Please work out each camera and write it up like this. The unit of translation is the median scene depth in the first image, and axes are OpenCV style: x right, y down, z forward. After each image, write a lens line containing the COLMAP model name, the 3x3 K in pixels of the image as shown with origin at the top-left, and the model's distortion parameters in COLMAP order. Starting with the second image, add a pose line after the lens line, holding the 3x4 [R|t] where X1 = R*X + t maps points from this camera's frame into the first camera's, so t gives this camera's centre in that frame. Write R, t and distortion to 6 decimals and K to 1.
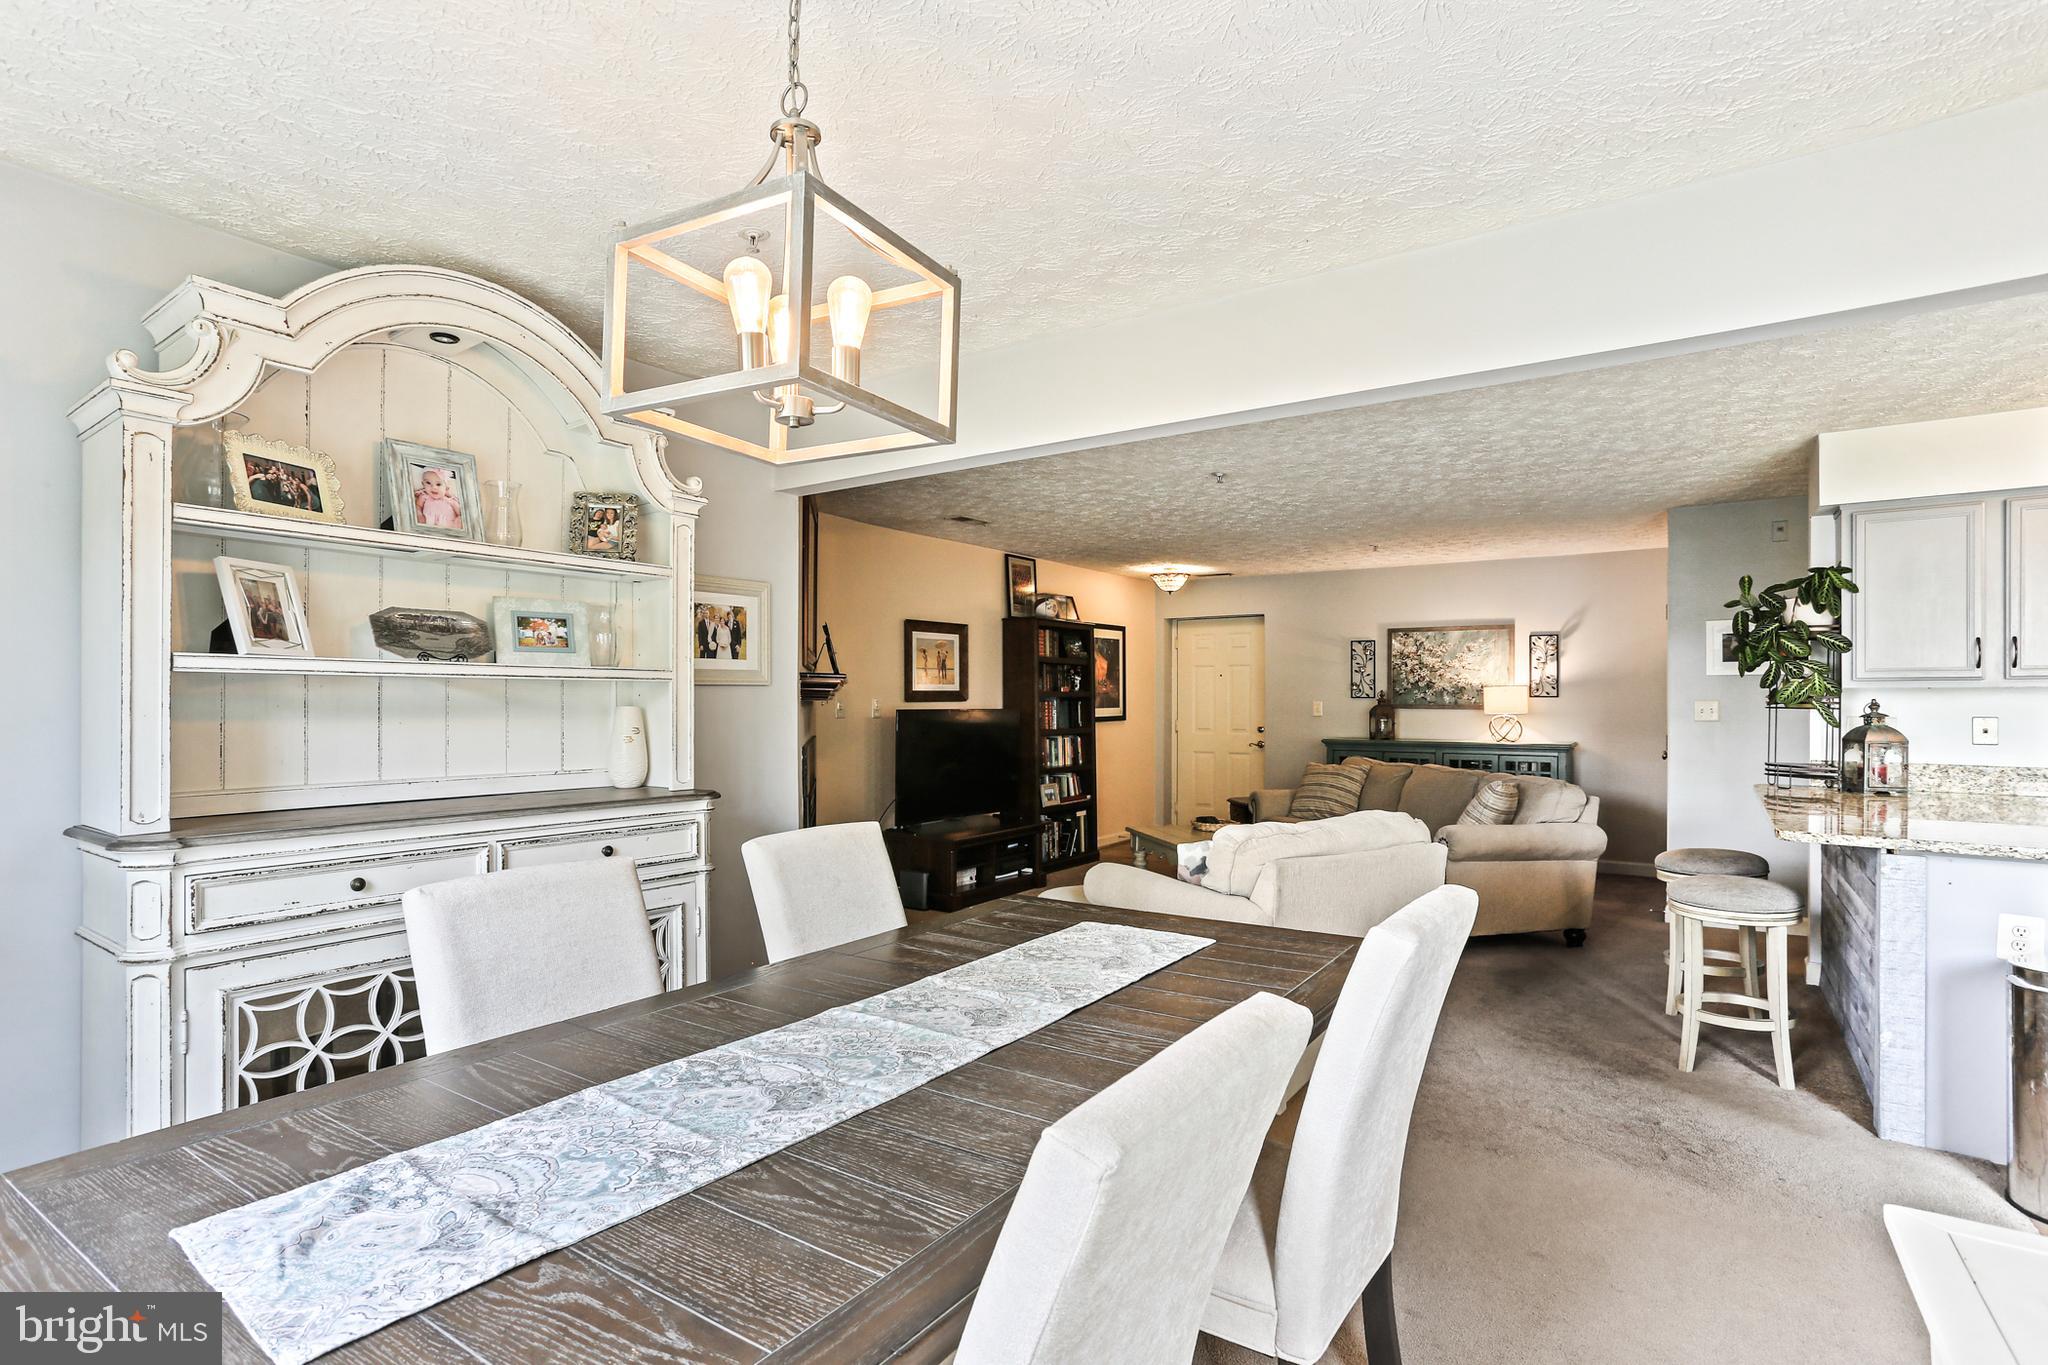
lens RADIAL K [[1012.3, 0, 1021.5], [0, 1012.3, 703.5], [0, 0, 1]] dist [-0.049206, 0.029910]
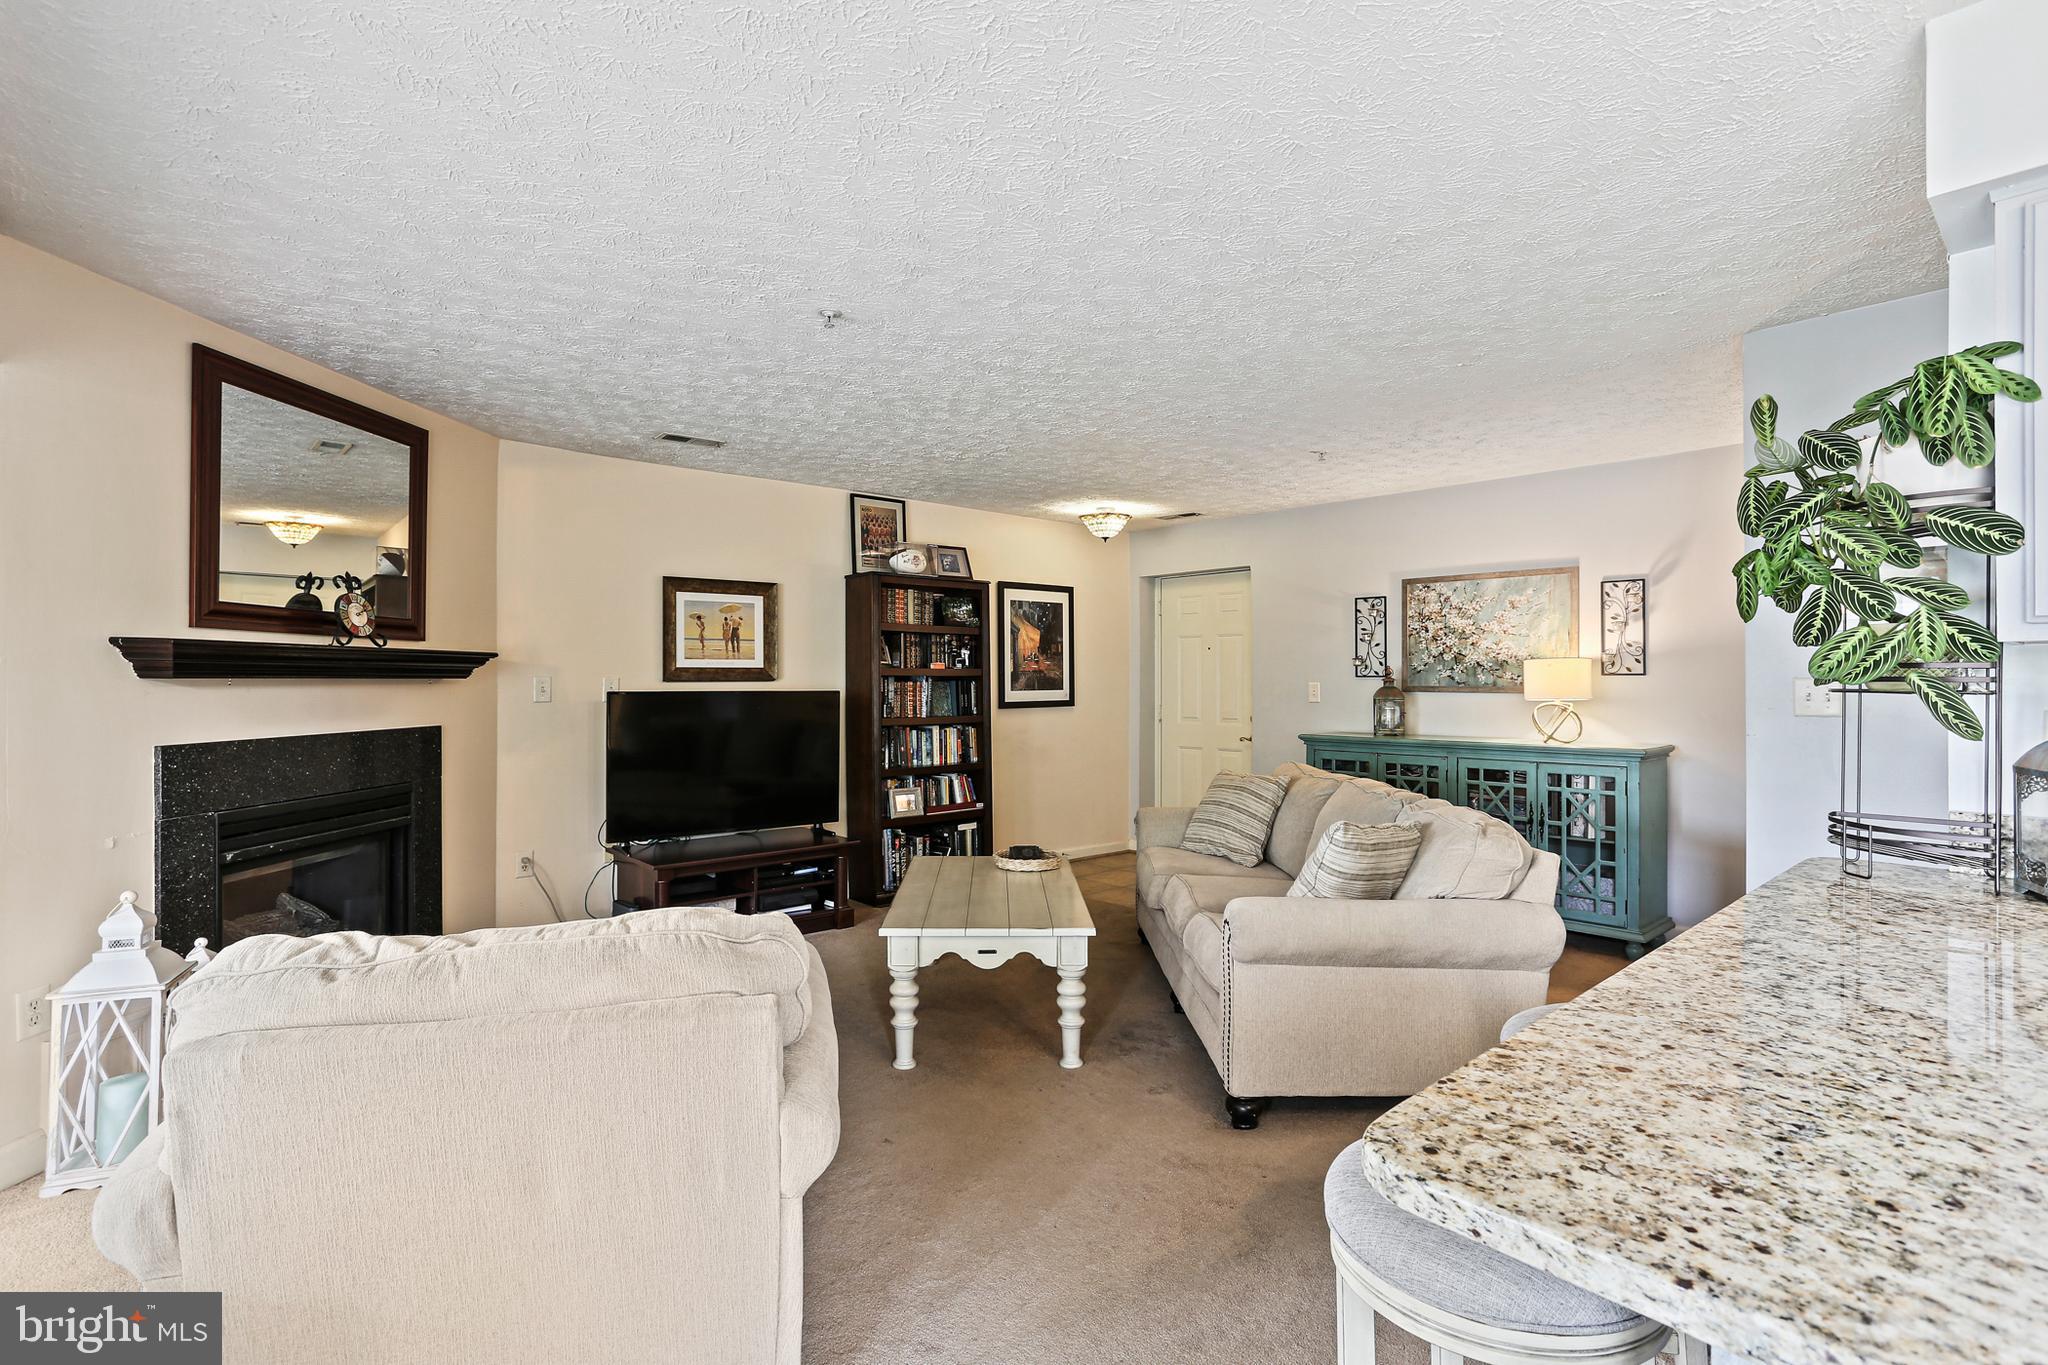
lens RADIAL K [[992.3, 0, 1024.0], [0, 992.3, 682.5], [0, 0, 1]] dist [-0.053392, 0.036969]
pose [[0.971773, -0.000265, -0.235918, 0.293884], [-0.000598, 0.999993, -0.003589, 0.001294], [0.235917, 0.003628, 0.971766, 0.285508]]
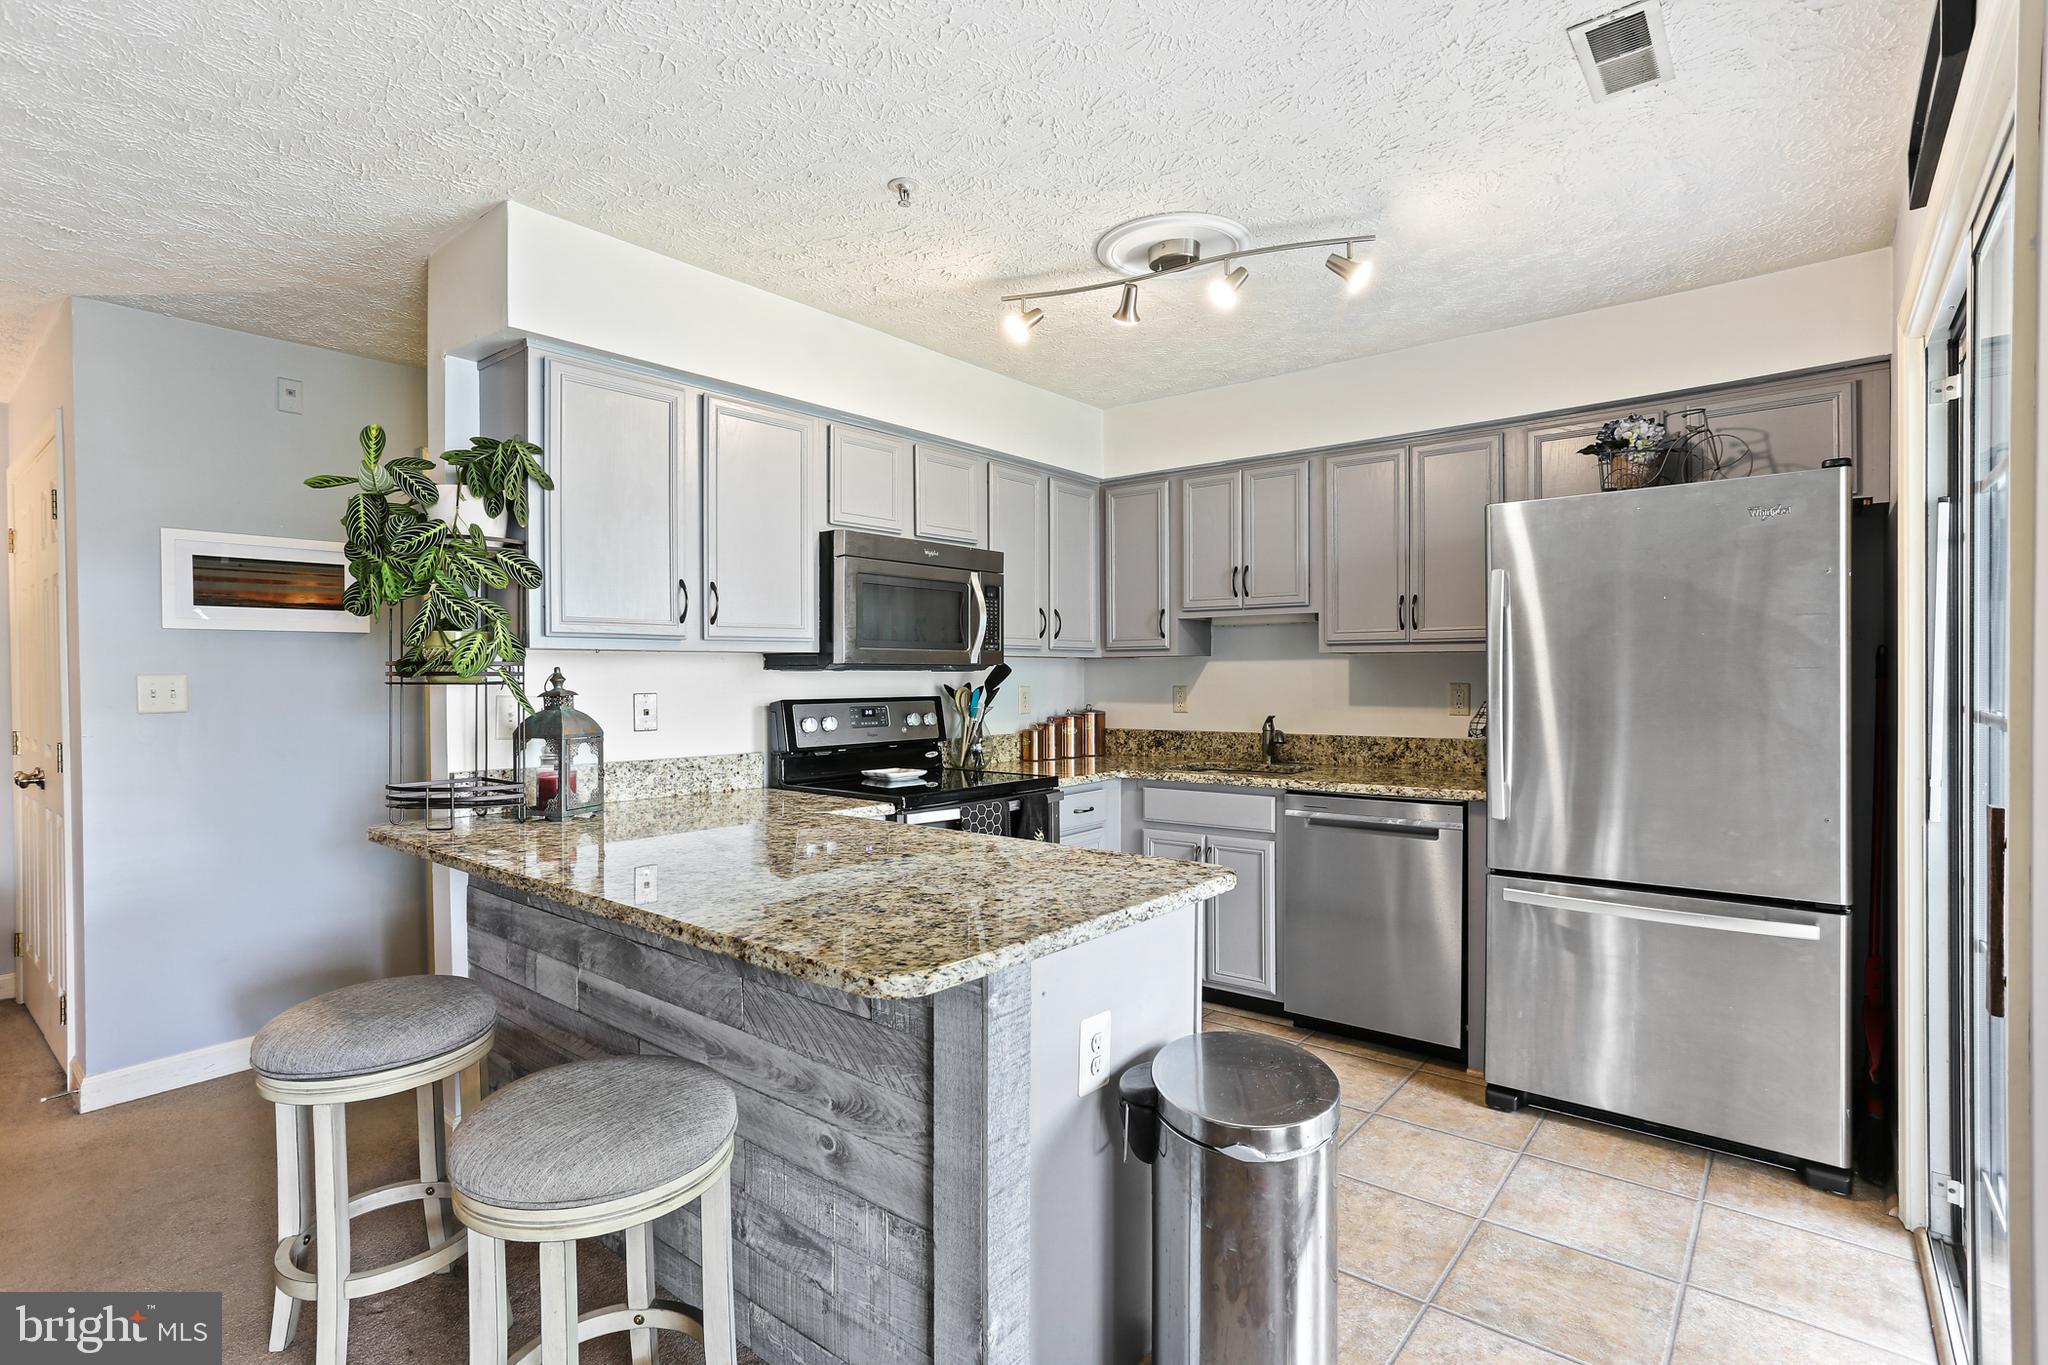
lens RADIAL K [[992.3, 0, 1024.0], [0, 992.3, 682.5], [0, 0, 1]] dist [-0.053392, 0.036969]
pose [[0.074326, -0.006790, 0.997211, 0.146664], [0.010067, 0.999931, 0.006058, 0.002336], [-0.997183, 0.009589, 0.074389, 0.363637]]
